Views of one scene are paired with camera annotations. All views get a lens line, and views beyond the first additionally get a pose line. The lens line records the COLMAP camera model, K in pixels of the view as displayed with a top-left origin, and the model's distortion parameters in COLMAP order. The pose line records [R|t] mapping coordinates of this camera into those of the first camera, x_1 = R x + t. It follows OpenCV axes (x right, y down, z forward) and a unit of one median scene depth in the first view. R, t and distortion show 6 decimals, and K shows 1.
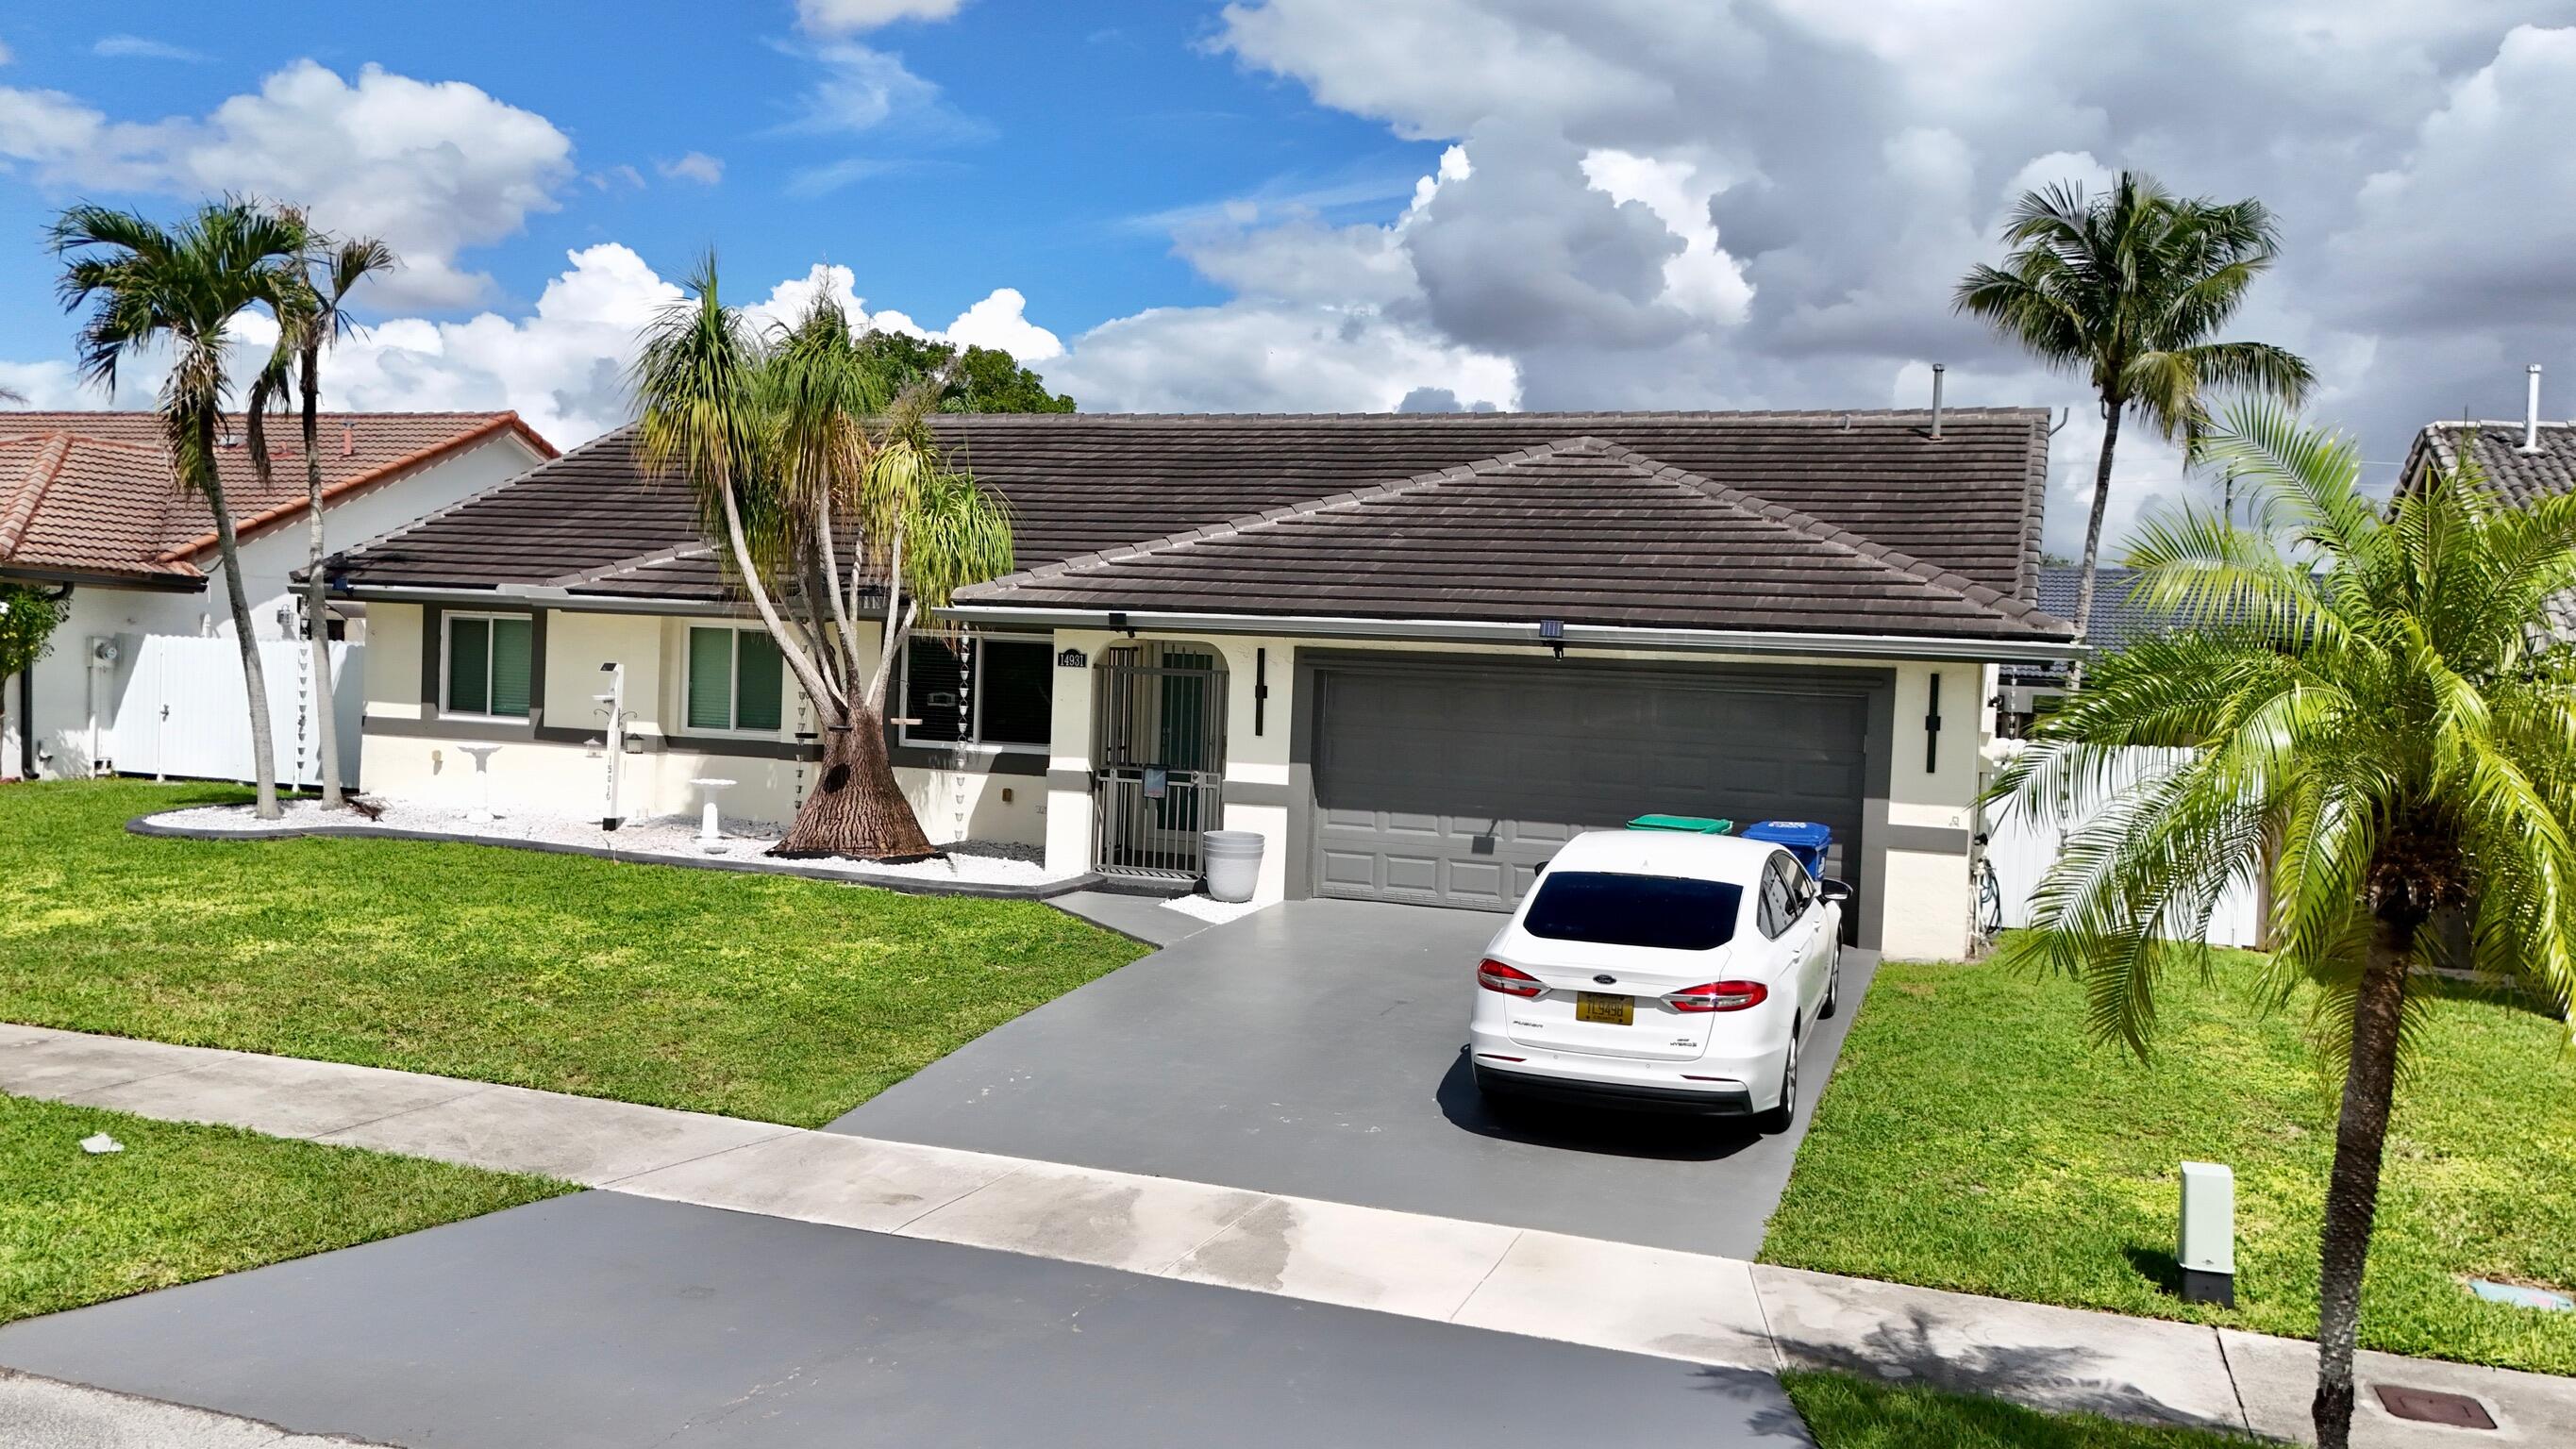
lens RADIAL K [[2065.5, 0, 1289.1], [0, 2065.5, 716.9], [0, 0, 1]] dist [0.052676, -0.040066]
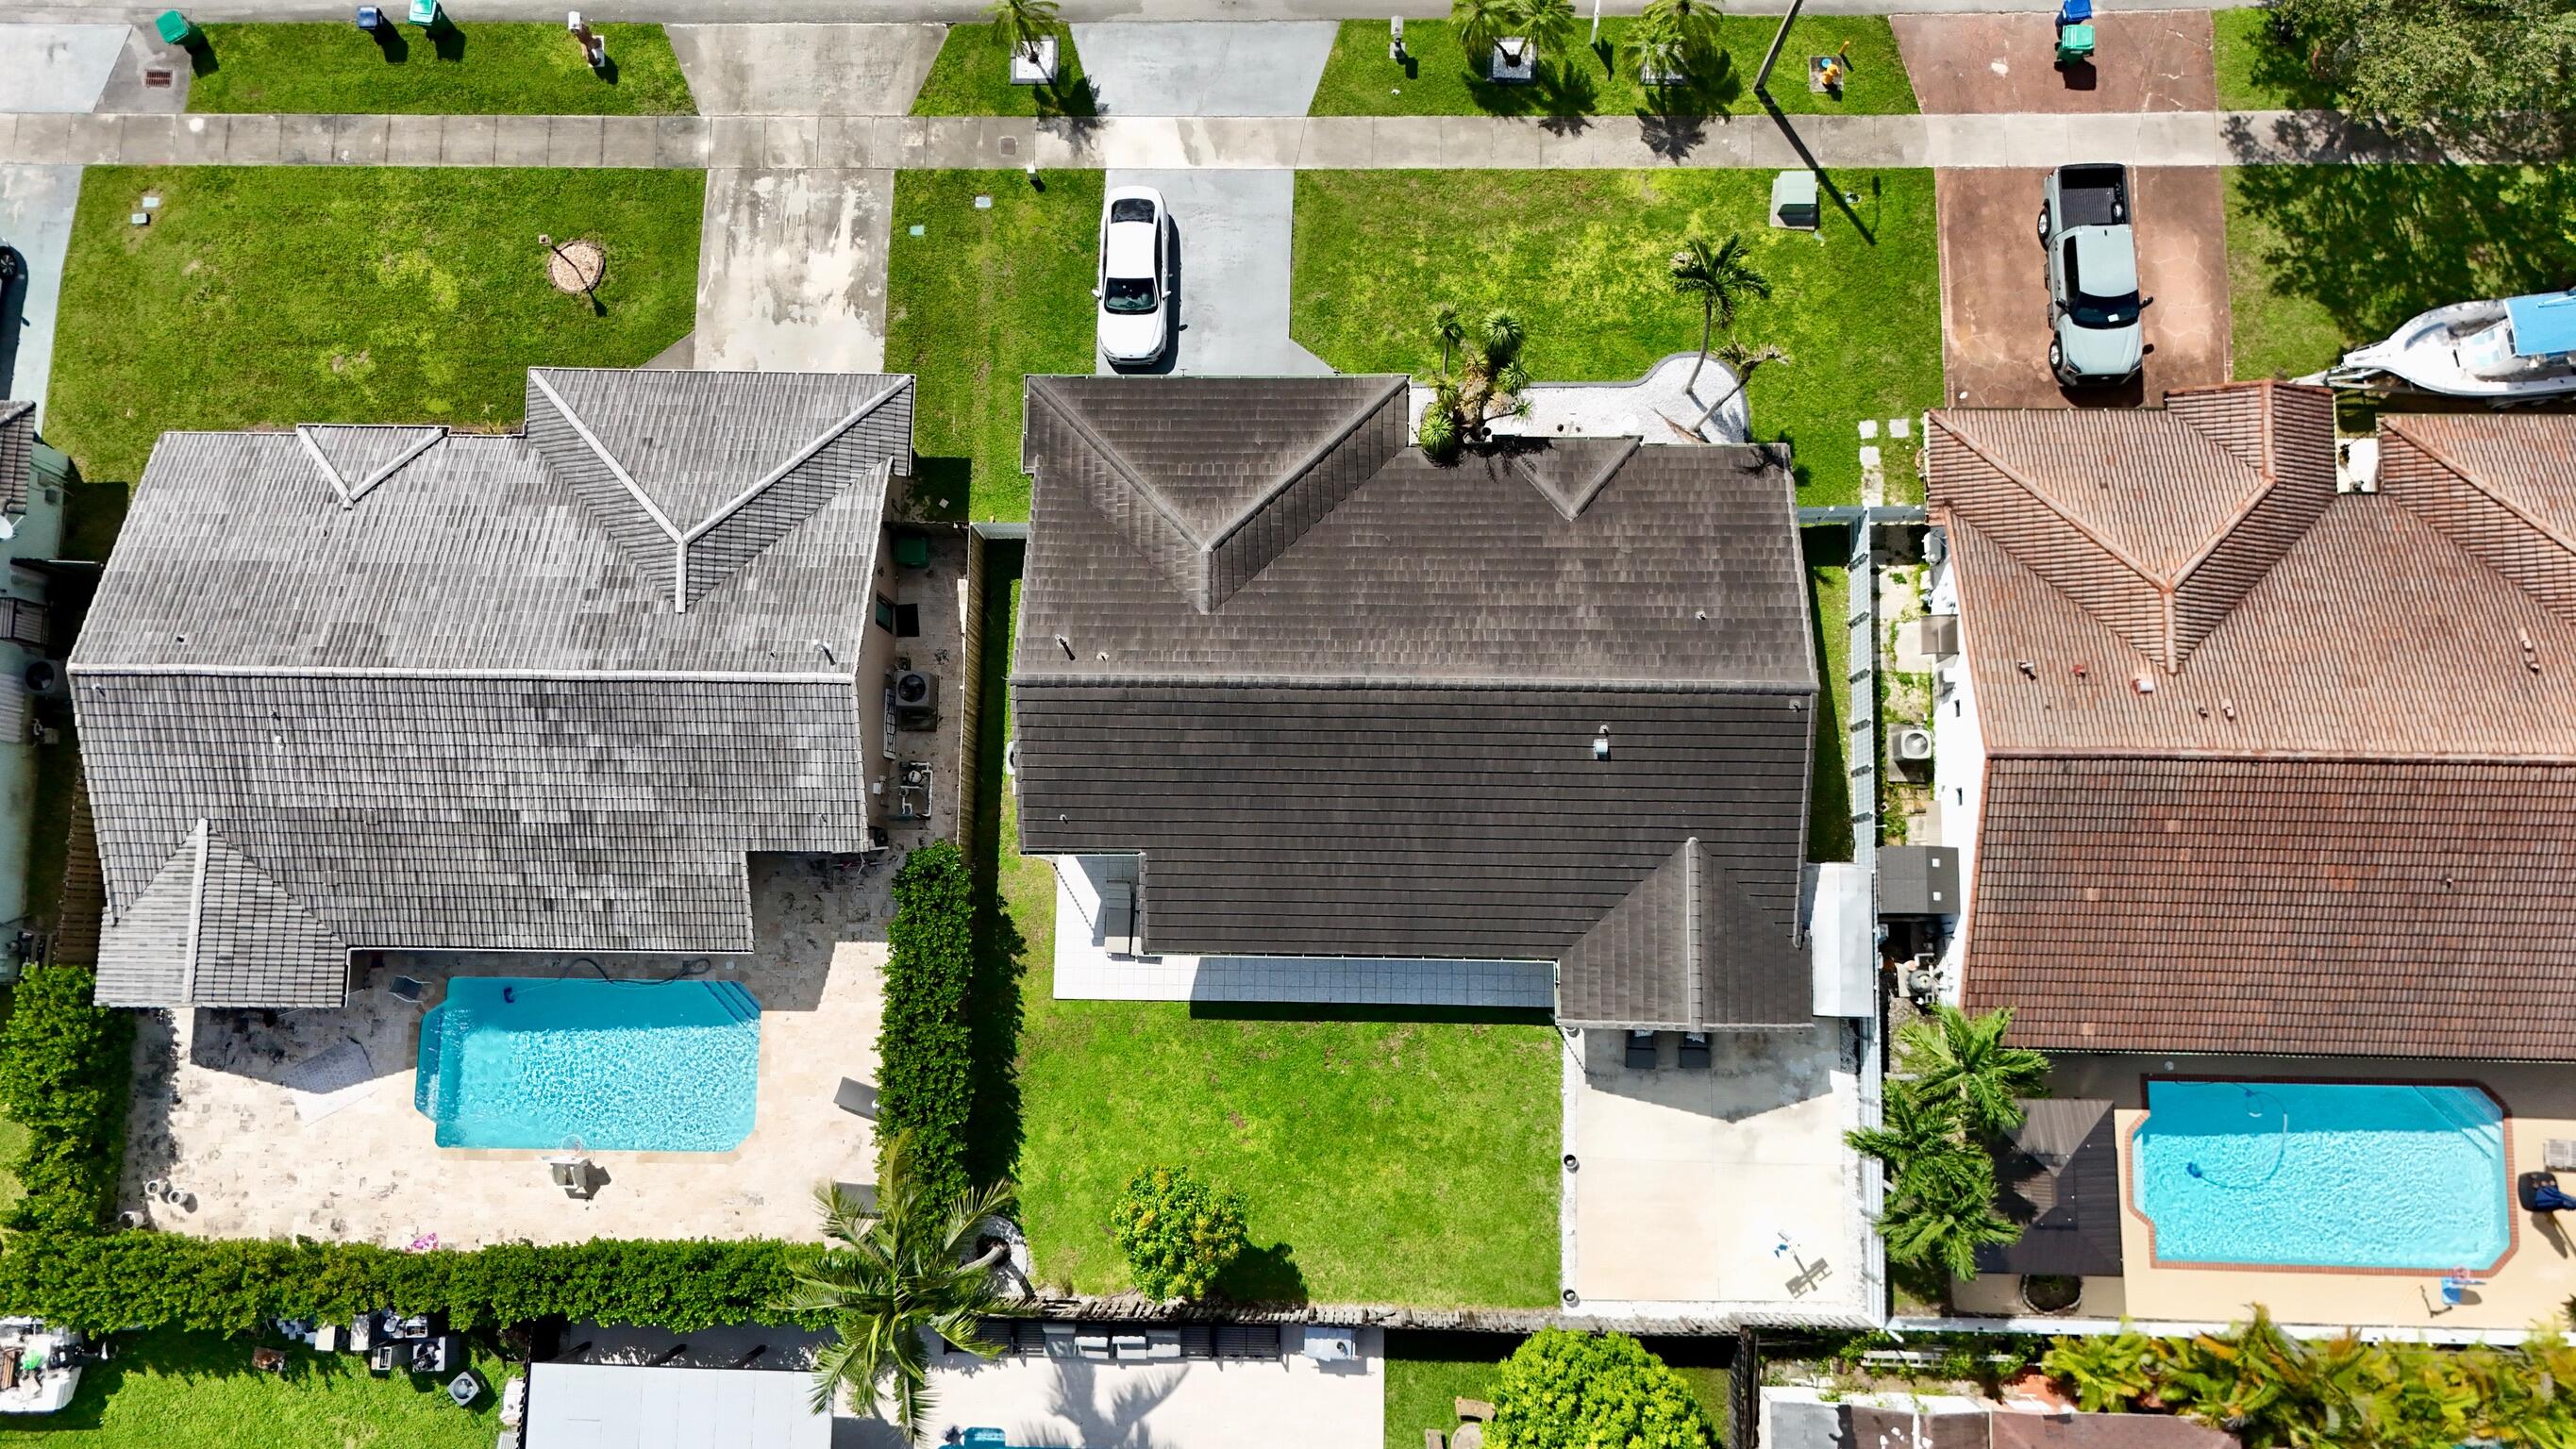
lens RADIAL K [[1914.7, 0, 1294.2], [0, 1914.7, 722.9], [0, 0, 1]] dist [0.065091, -0.068466]
pose [[-0.946188, 0.320445, -0.045193, 0.245925], [-0.010607, 0.108867, 0.994000, -2.599089], [0.323443, 0.940990, -0.099610, 1.672967]]
